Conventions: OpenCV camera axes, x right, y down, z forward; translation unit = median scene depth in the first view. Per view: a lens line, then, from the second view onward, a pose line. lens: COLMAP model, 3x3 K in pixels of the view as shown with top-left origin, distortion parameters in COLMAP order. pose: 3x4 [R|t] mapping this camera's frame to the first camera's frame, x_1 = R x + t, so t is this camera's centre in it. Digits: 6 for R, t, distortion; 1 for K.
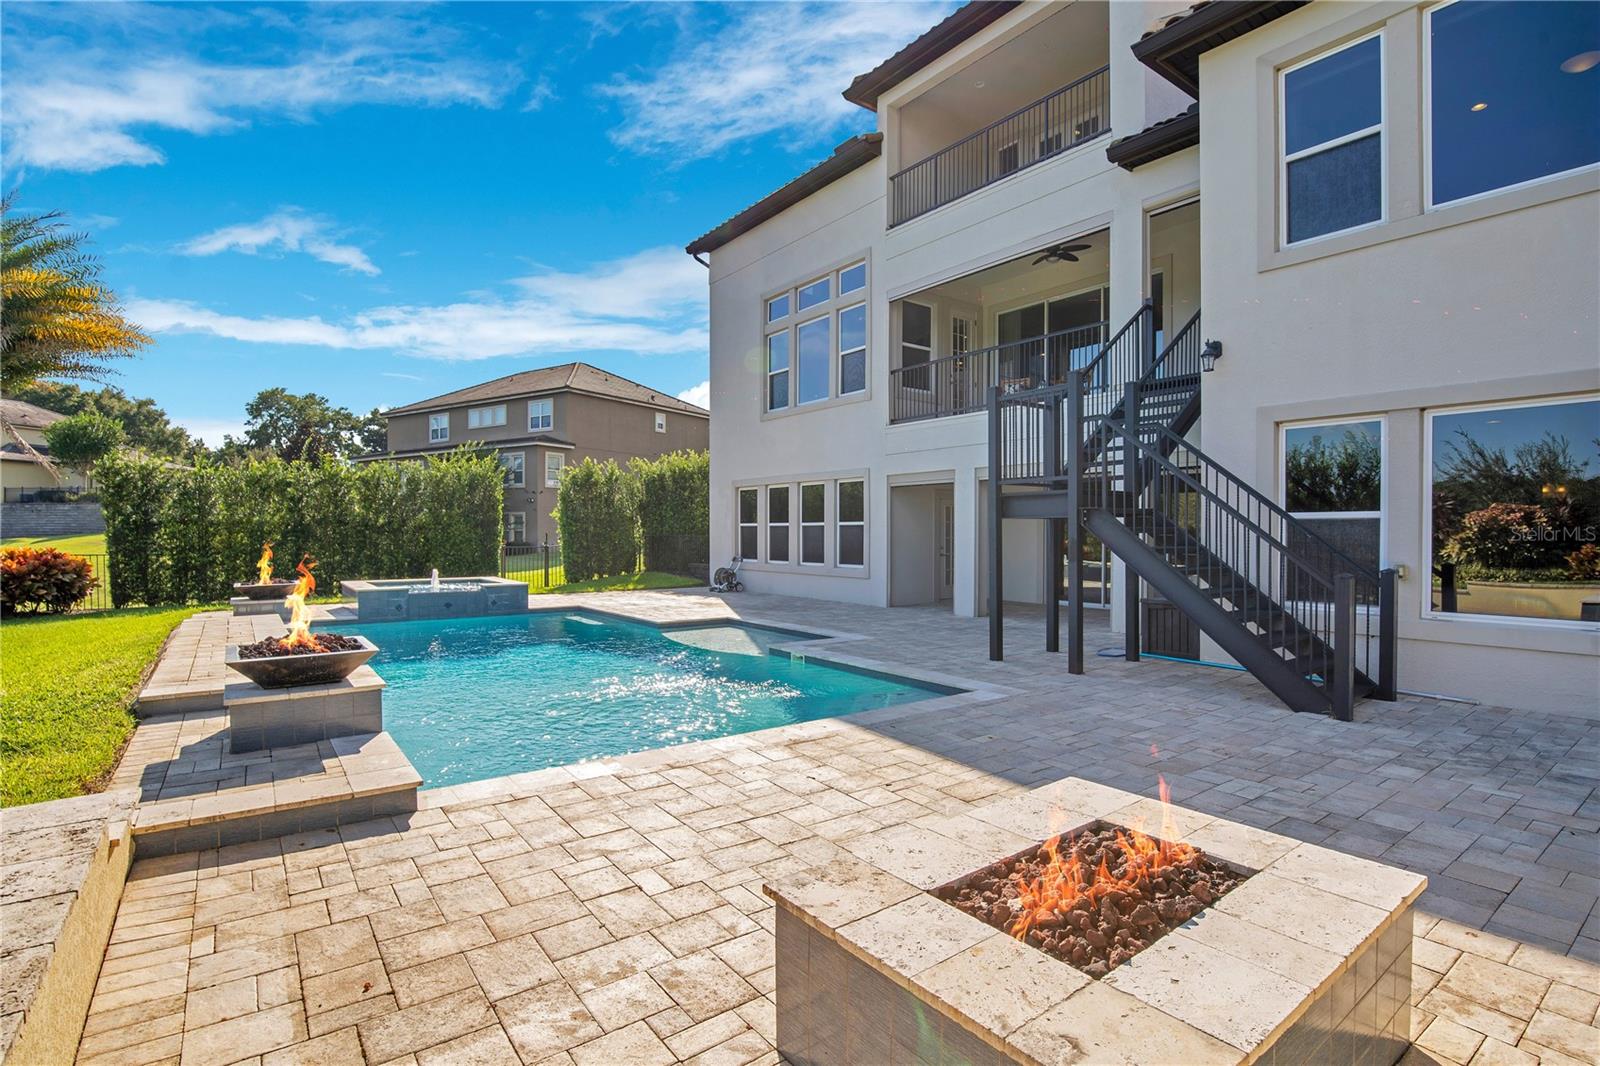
lens RADIAL K [[767.4, 0, 800.0], [0, 767.4, 533.0], [0, 0, 1]] dist [-0.000693, -0.000089]
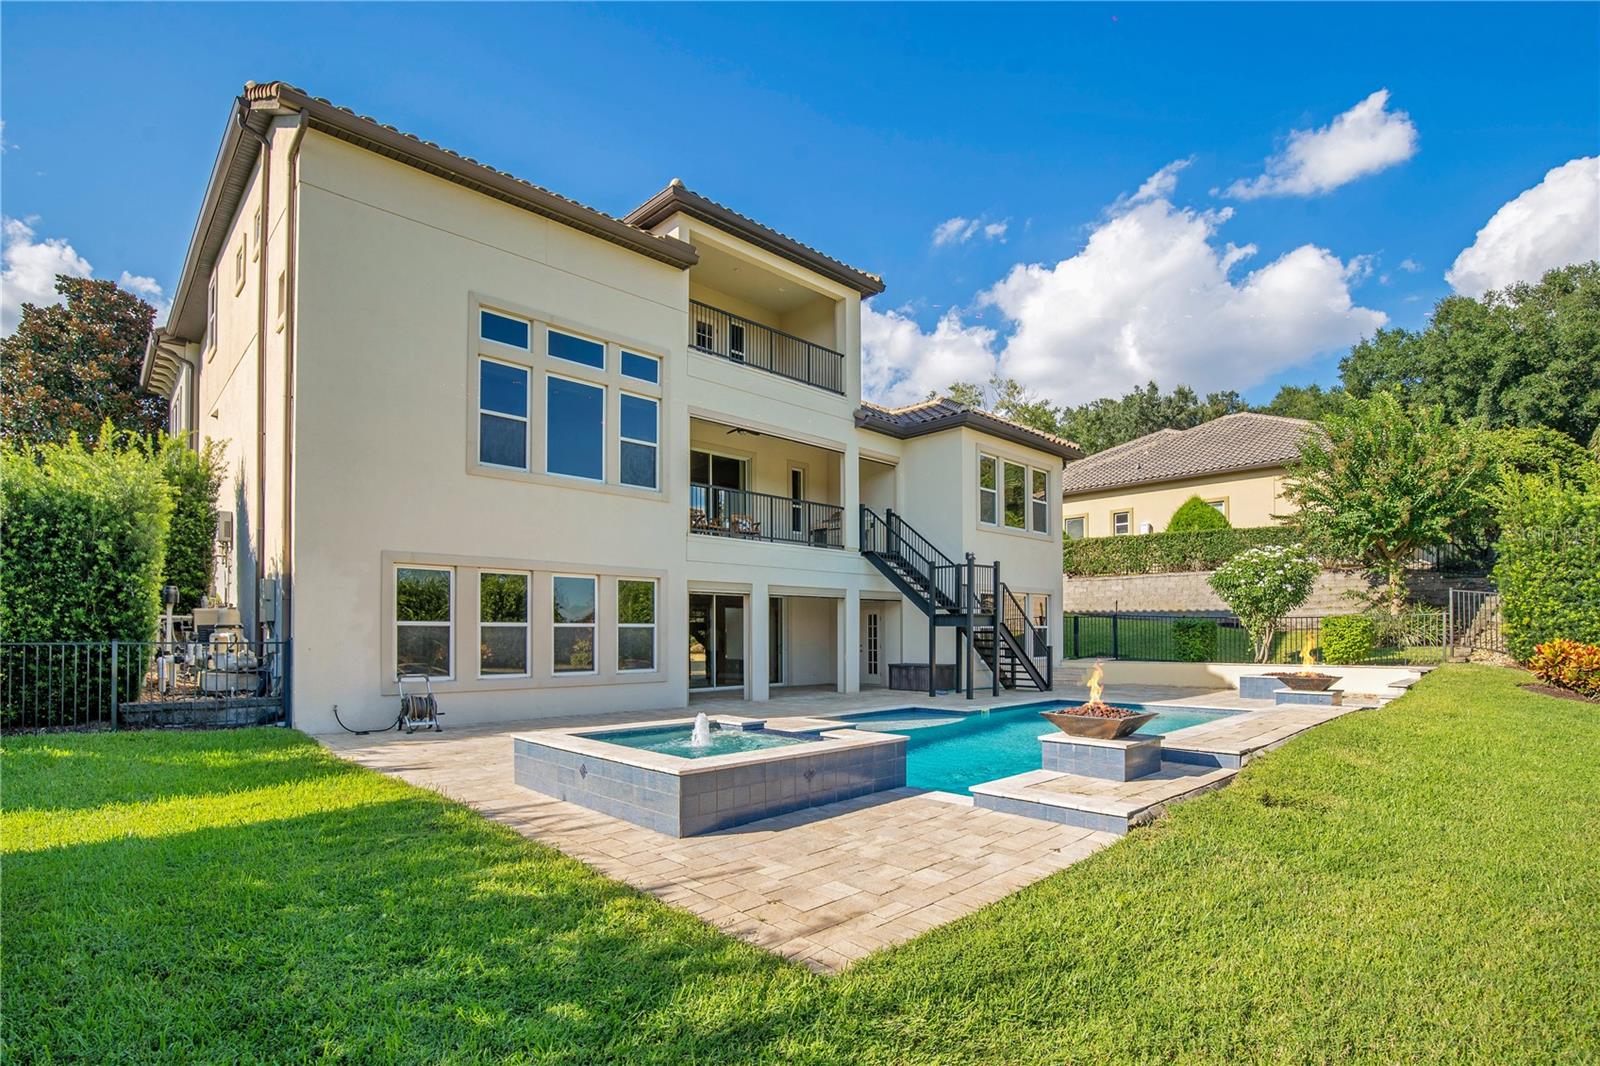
lens RADIAL K [[783.6, 0, 803.0], [0, 783.6, 639.7], [0, 0, 1]] dist [-0.002933, -0.000387]
pose [[-0.110028, -0.001314, 0.993928, -0.929248], [0.004441, 0.999988, 0.001813, 0.004890], [-0.993919, 0.004614, -0.110021, 0.921298]]
